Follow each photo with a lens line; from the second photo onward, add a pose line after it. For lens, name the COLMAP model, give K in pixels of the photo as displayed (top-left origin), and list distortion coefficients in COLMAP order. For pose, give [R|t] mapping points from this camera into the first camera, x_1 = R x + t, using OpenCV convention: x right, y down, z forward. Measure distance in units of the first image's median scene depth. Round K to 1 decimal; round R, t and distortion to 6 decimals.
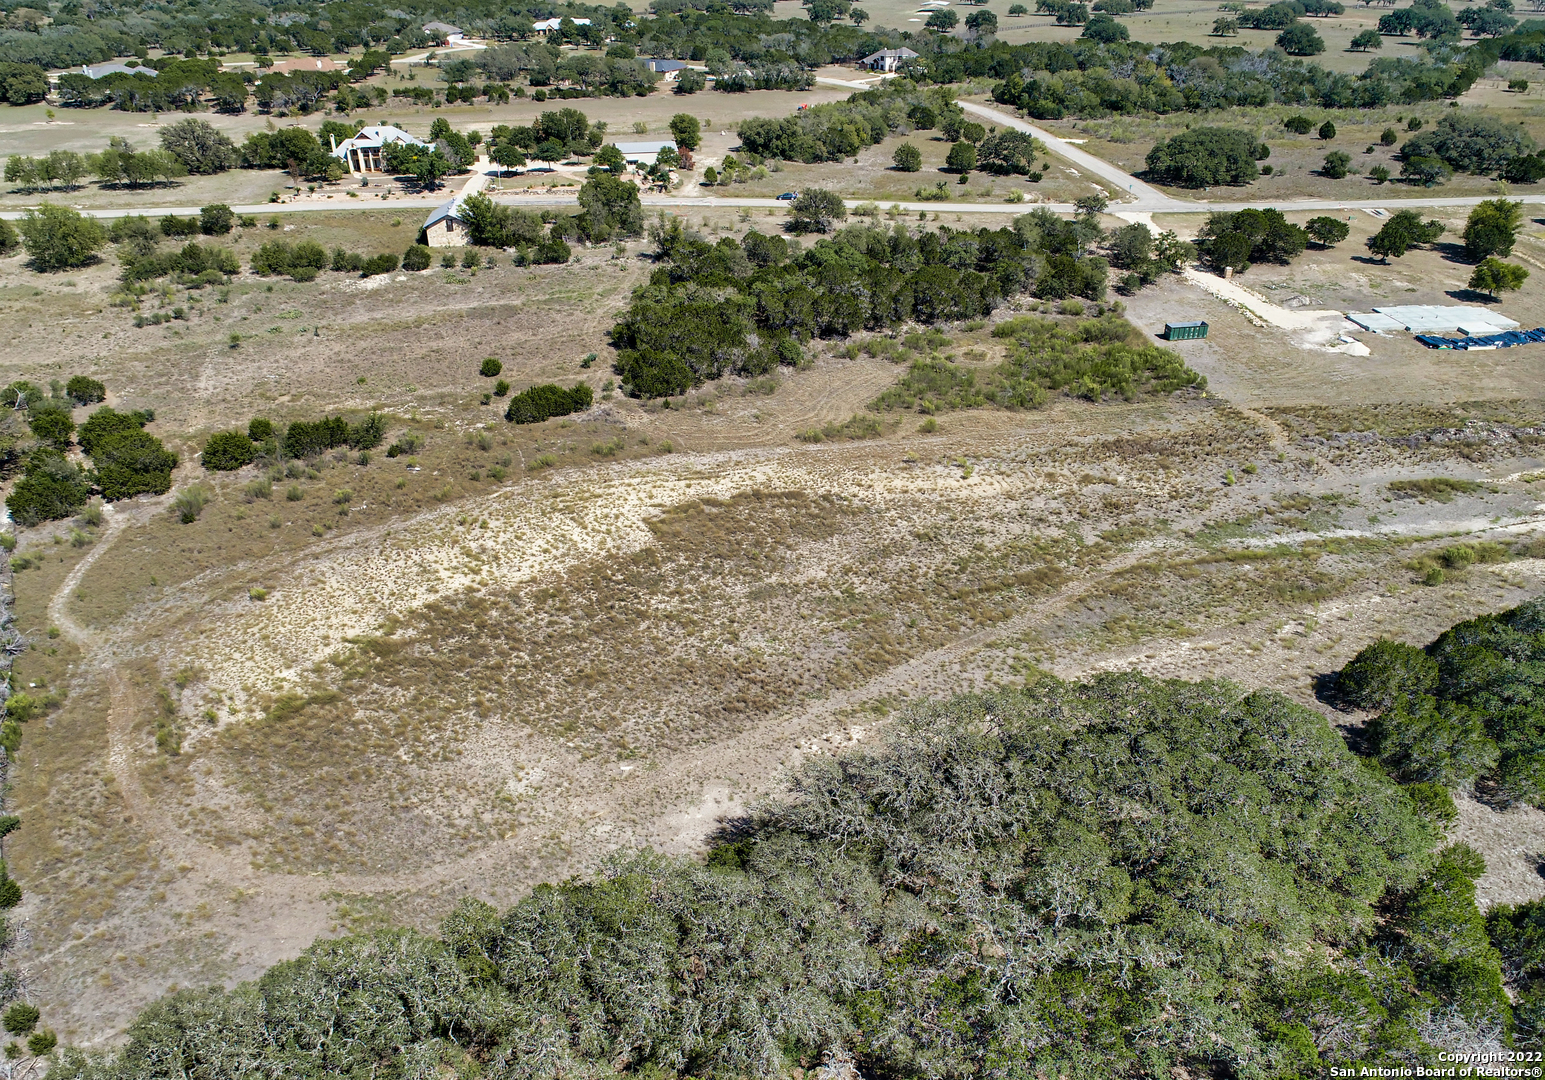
lens RADIAL K [[1169.5, 0, 770.1], [0, 1169.5, 580.3], [0, 0, 1]] dist [0.004024, -0.002836]
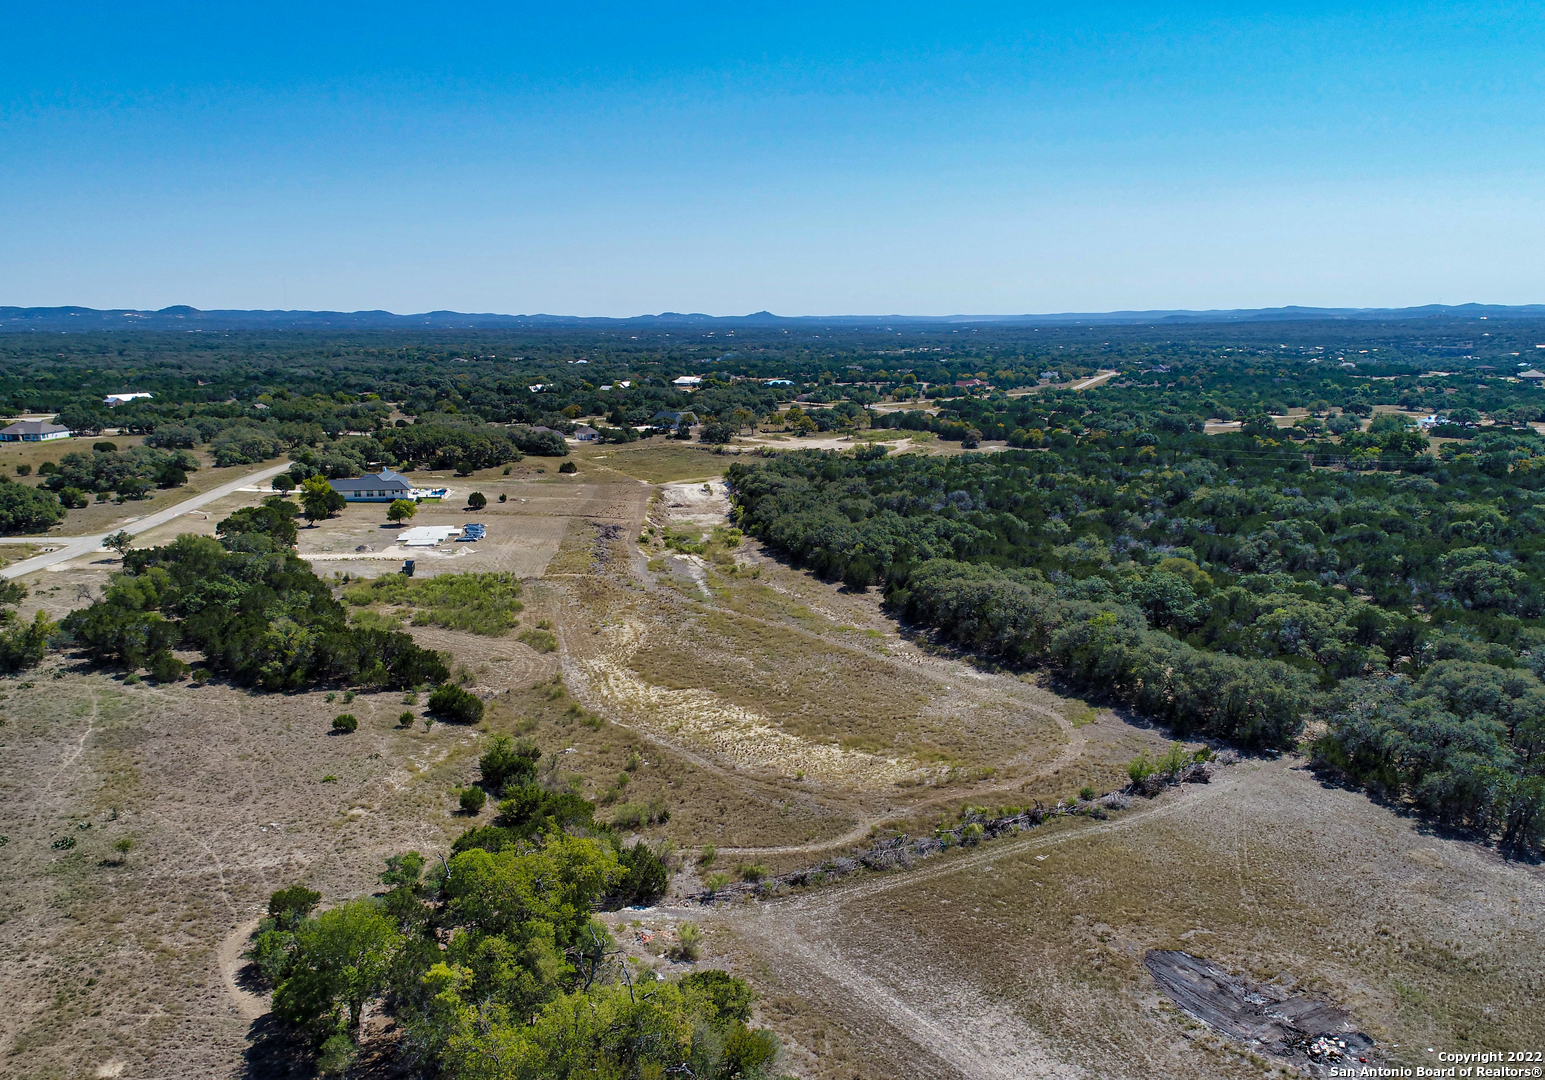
lens RADIAL K [[1169.5, 0, 770.1], [0, 1169.5, 580.3], [0, 0, 1]] dist [0.004024, -0.002836]
pose [[-0.023483, -0.214070, 0.976536, -1.050066], [0.491841, 0.847941, 0.197708, -0.276312], [-0.870368, 0.484943, 0.085376, 0.541658]]
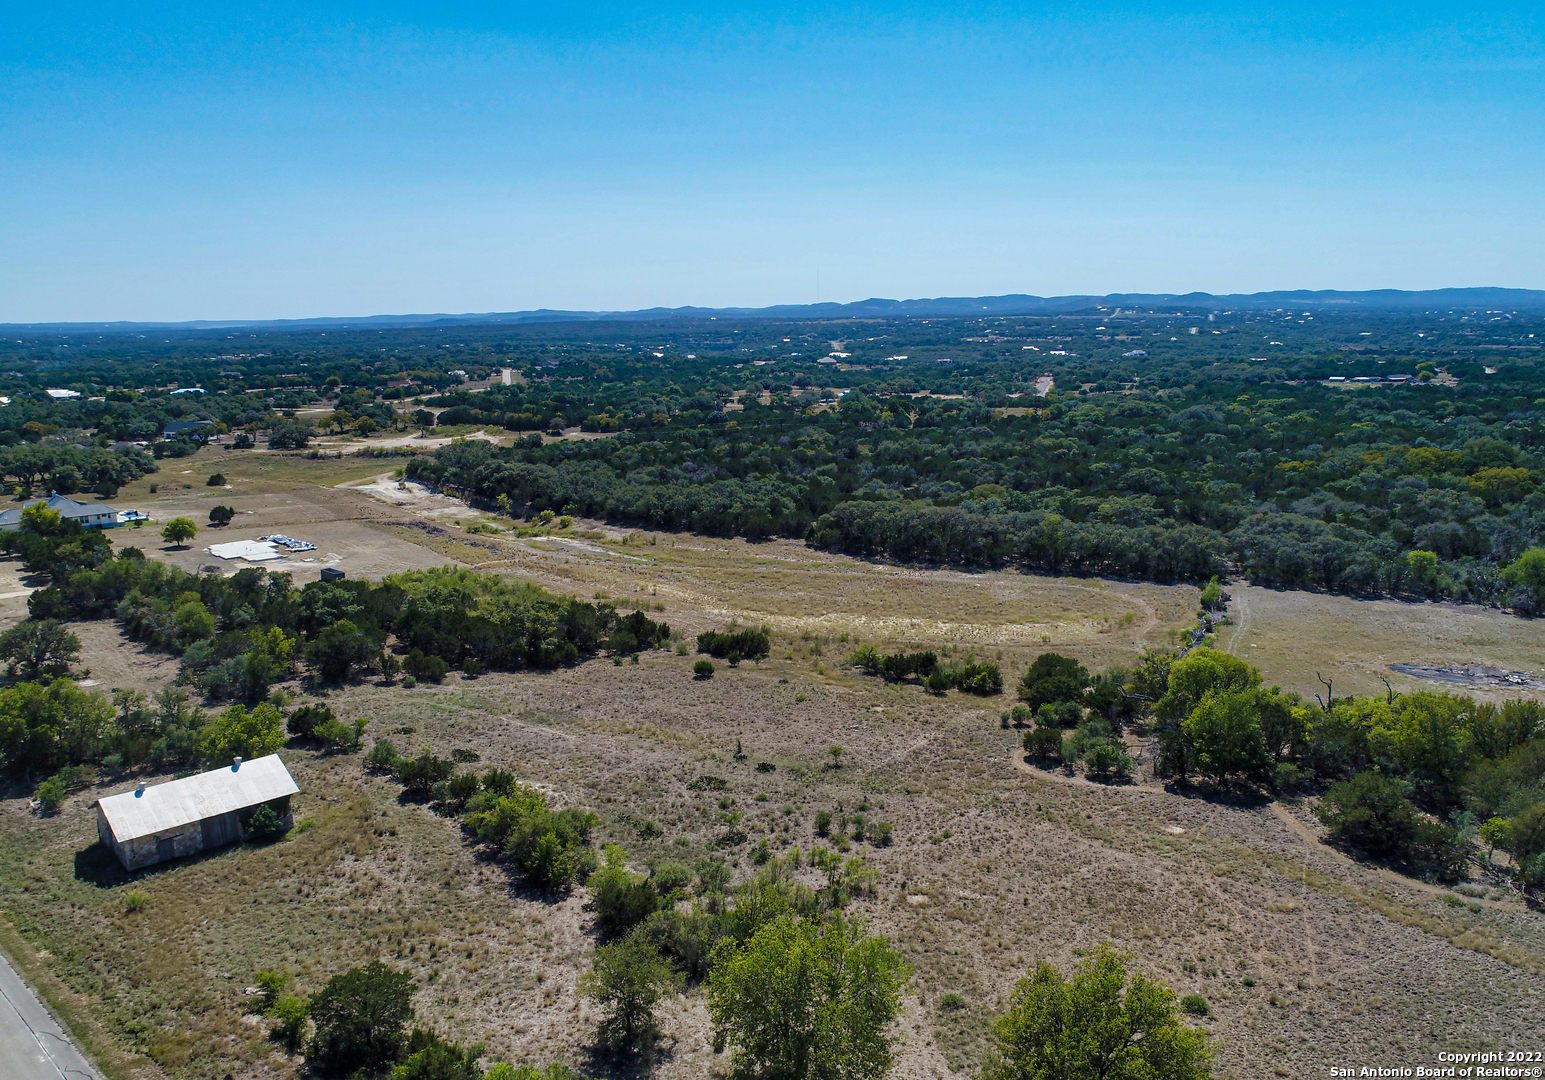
lens RADIAL K [[1169.5, 0, 770.1], [0, 1169.5, 580.3], [0, 0, 1]] dist [0.004024, -0.002836]
pose [[-0.591674, -0.165634, 0.788978, -0.978946], [0.407713, 0.782805, 0.470092, -0.642701], [-0.695479, 0.599818, -0.395634, 1.228406]]
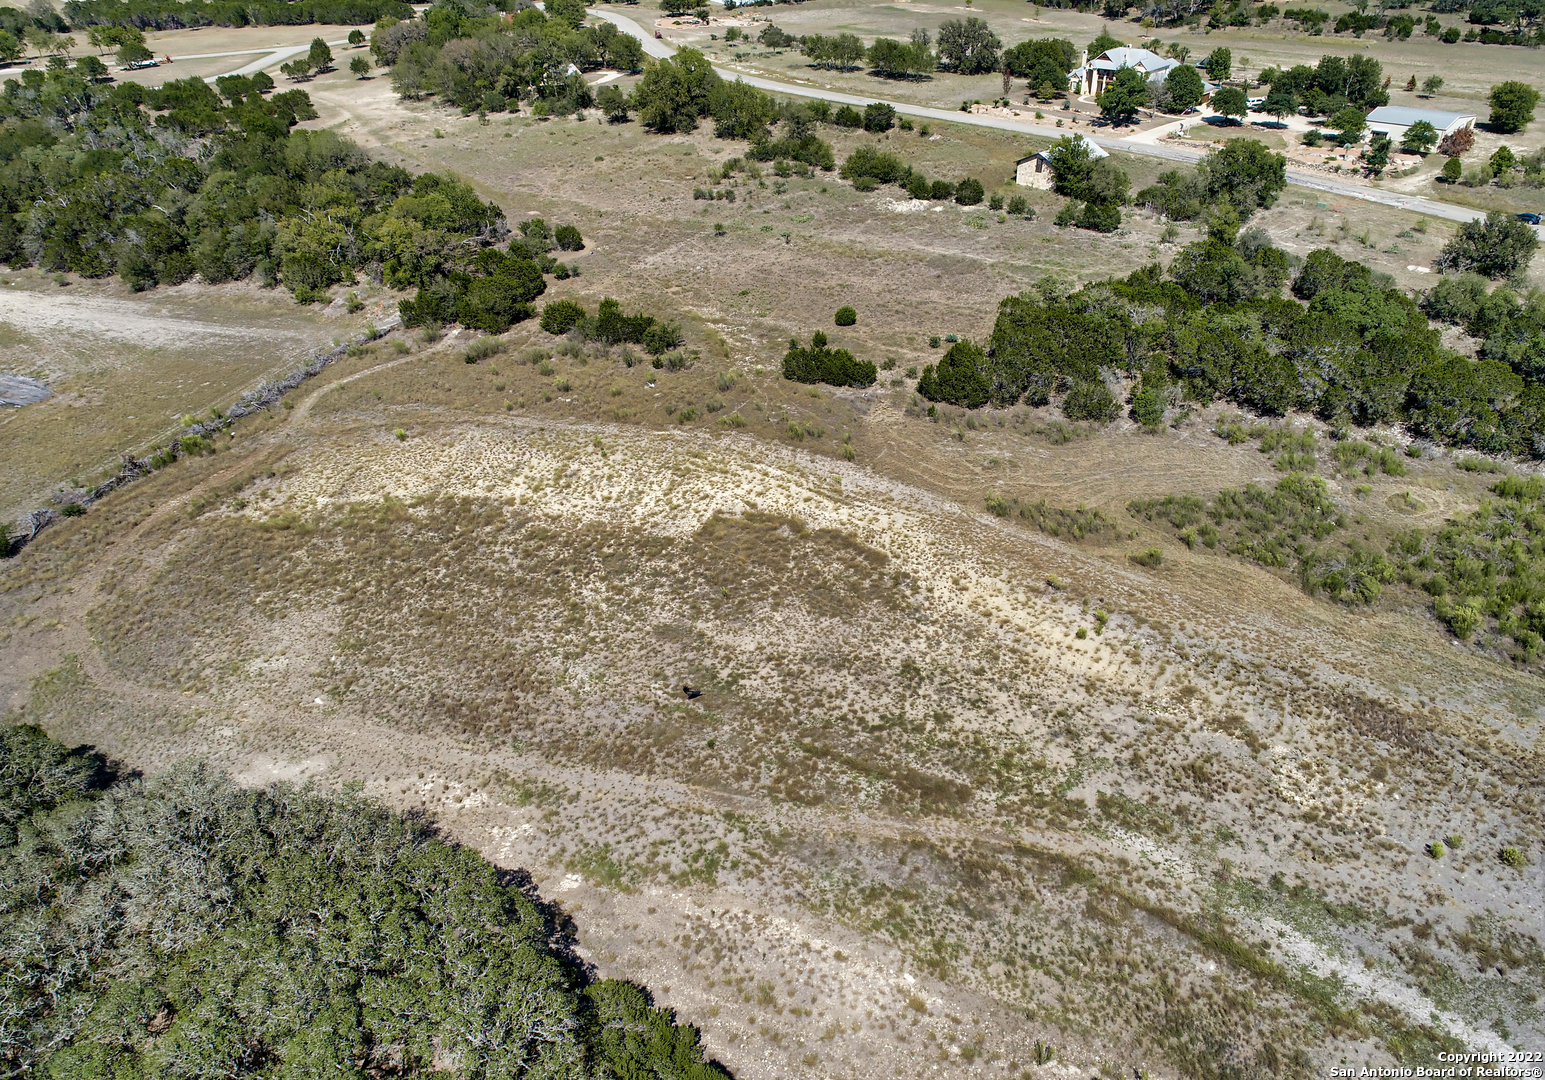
lens RADIAL K [[1169.5, 0, 770.1], [0, 1169.5, 580.3], [0, 0, 1]] dist [0.004024, -0.002836]
pose [[0.628294, 0.422210, -0.653441, 0.403071], [-0.373735, 0.900462, 0.222466, -0.166472], [0.682326, 0.104440, 0.723550, 0.279549]]
